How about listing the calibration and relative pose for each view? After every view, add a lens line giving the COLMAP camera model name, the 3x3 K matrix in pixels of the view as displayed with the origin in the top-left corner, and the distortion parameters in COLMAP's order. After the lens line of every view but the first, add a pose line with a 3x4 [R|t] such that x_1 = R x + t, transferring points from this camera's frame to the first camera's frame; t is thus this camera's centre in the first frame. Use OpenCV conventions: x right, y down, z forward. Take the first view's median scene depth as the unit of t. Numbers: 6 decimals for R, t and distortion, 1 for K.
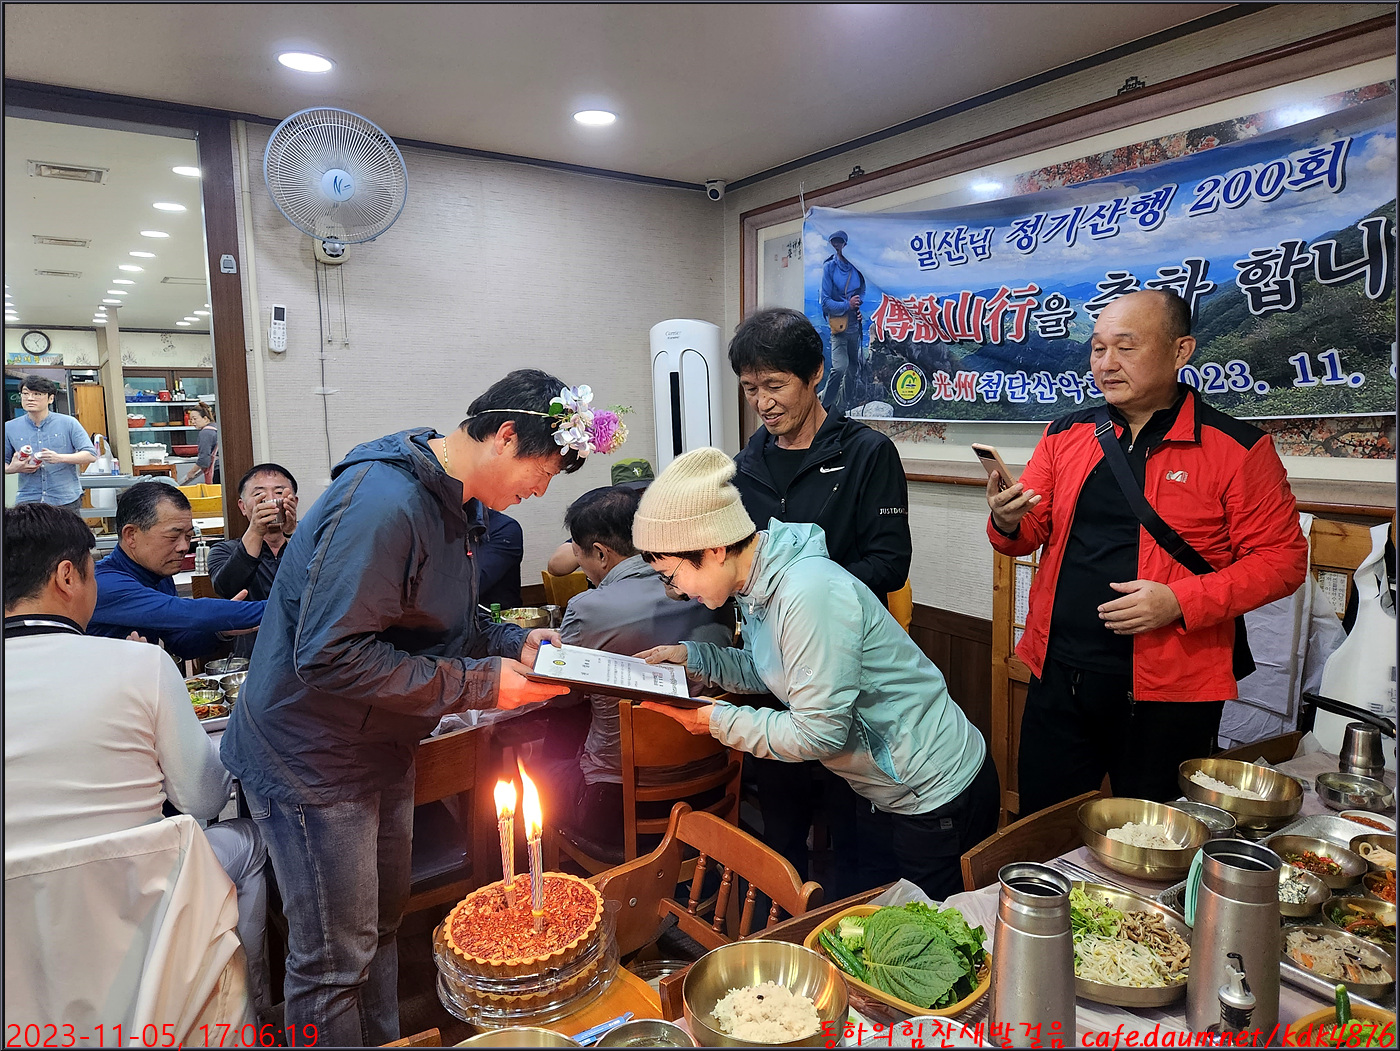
lens RADIAL K [[929.0, 0, 696.1], [0, 929.0, 526.4], [0, 0, 1]] dist [0.068924, -0.060972]
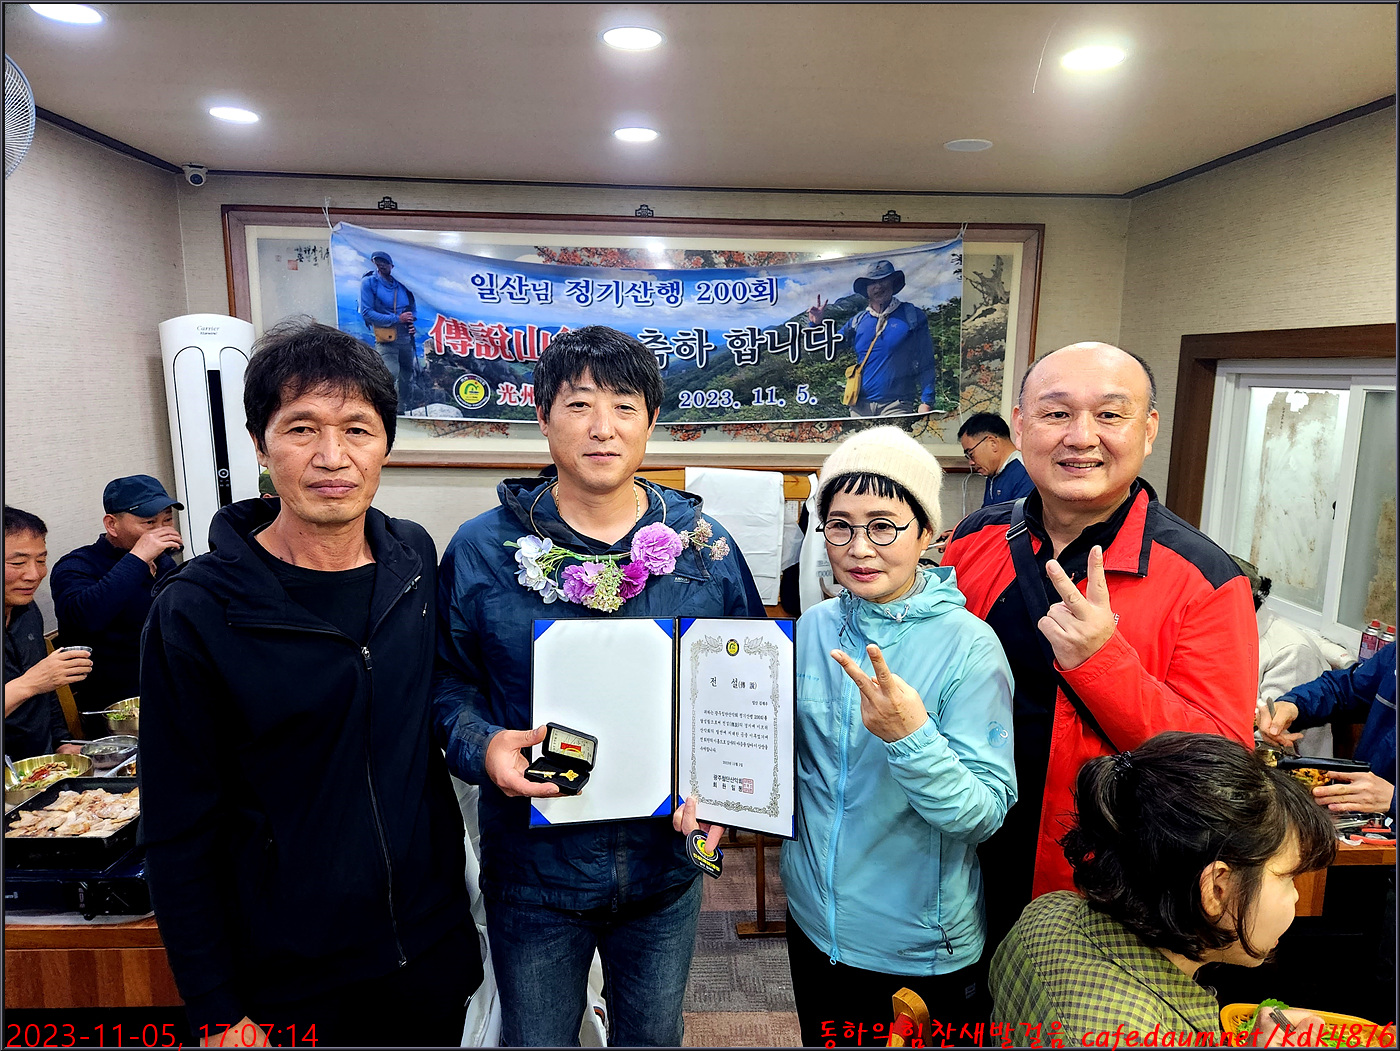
lens RADIAL K [[959.0, 0, 720.9], [0, 959.0, 522.2], [0, 0, 1]] dist [0.090208, -0.105538]
pose [[0.519149, -0.110389, 0.847525, -0.909280], [0.088319, 0.993244, 0.075270, -0.059382], [-0.850108, 0.035776, 0.525392, 0.062506]]
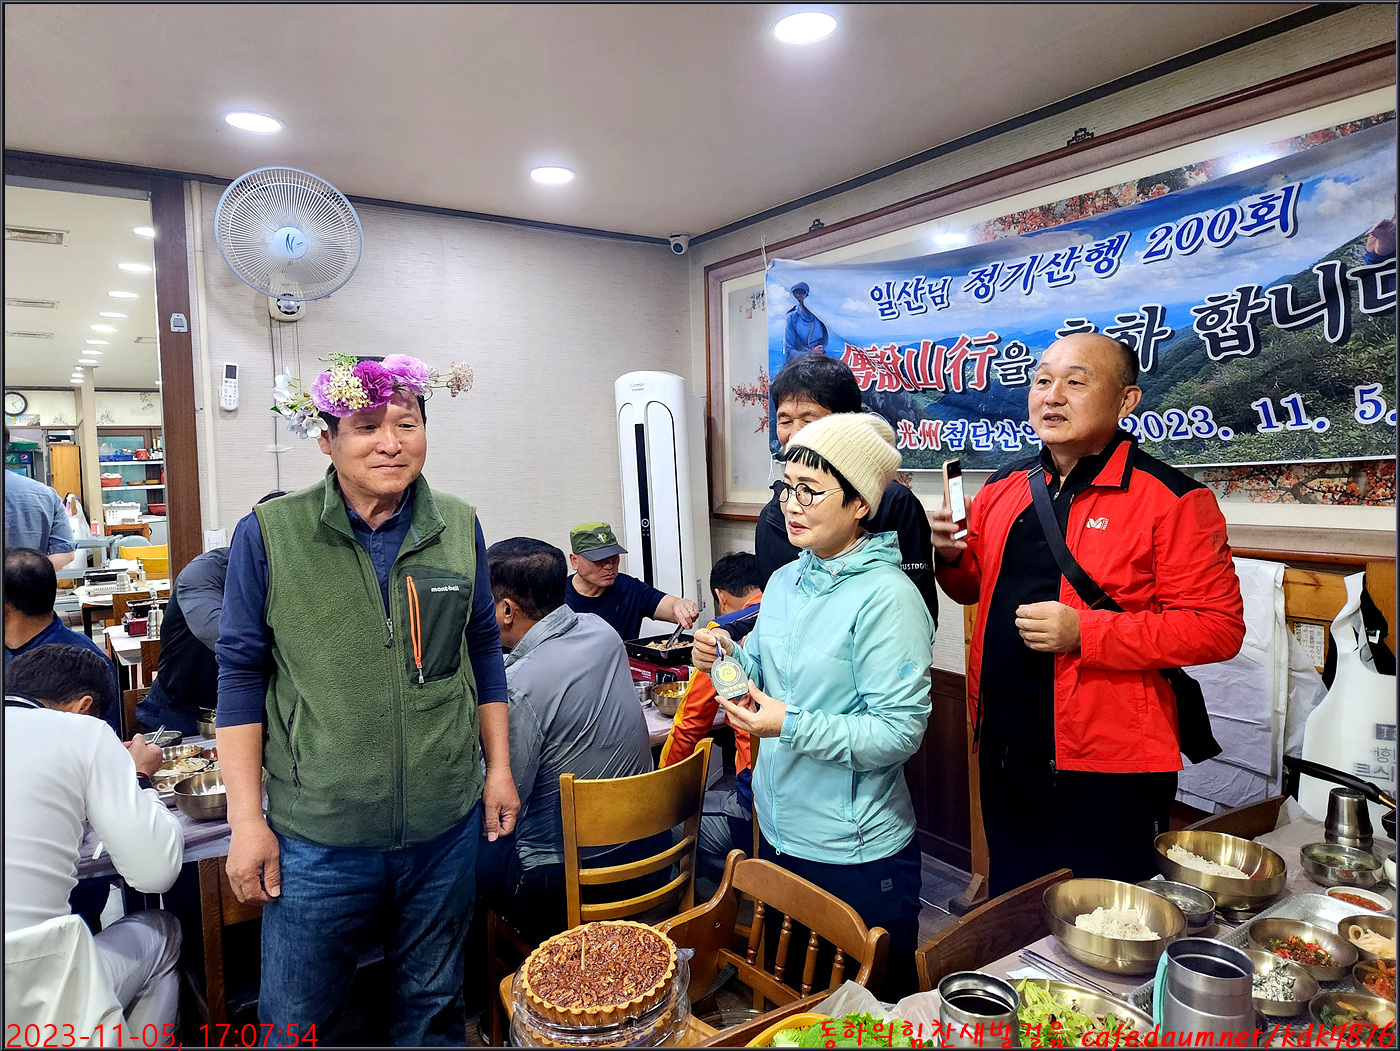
lens RADIAL K [[930.6, 0, 692.5], [0, 930.6, 508.2], [0, 0, 1]] dist [0.067104, -0.059413]
pose [[0.999861, -0.014441, 0.008349, 0.034945], [0.015005, 0.997294, -0.071967, -0.007316], [-0.007287, 0.072082, 0.997372, 0.032793]]
